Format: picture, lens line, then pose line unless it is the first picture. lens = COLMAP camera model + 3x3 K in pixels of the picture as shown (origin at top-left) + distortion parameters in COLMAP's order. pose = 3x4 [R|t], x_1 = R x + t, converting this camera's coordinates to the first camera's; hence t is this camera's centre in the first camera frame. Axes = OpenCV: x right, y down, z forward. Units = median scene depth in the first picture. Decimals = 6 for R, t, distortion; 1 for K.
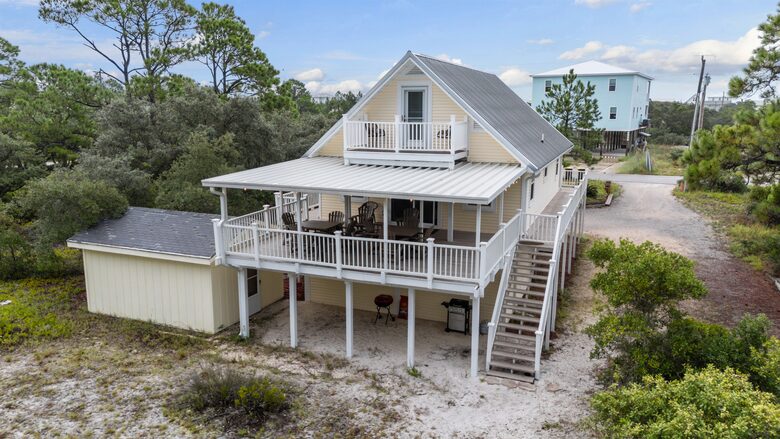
lens RADIAL K [[588.1, 0, 390.0], [0, 588.1, 219.5], [0, 0, 1]] dist [0.036240, -0.005188]
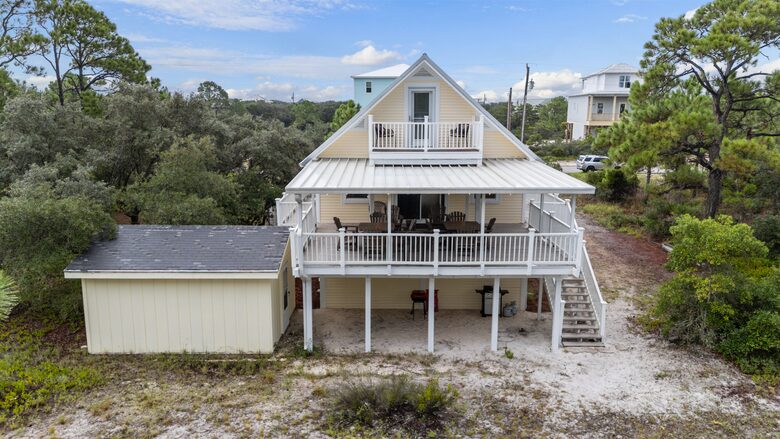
lens RADIAL K [[588.1, 0, 390.0], [0, 588.1, 219.5], [0, 0, 1]] dist [0.036240, -0.005188]
pose [[0.921360, -0.074219, 0.381559, -0.474043], [0.073165, 0.997170, 0.017291, -0.018200], [-0.381763, 0.011986, 0.924183, 0.071641]]
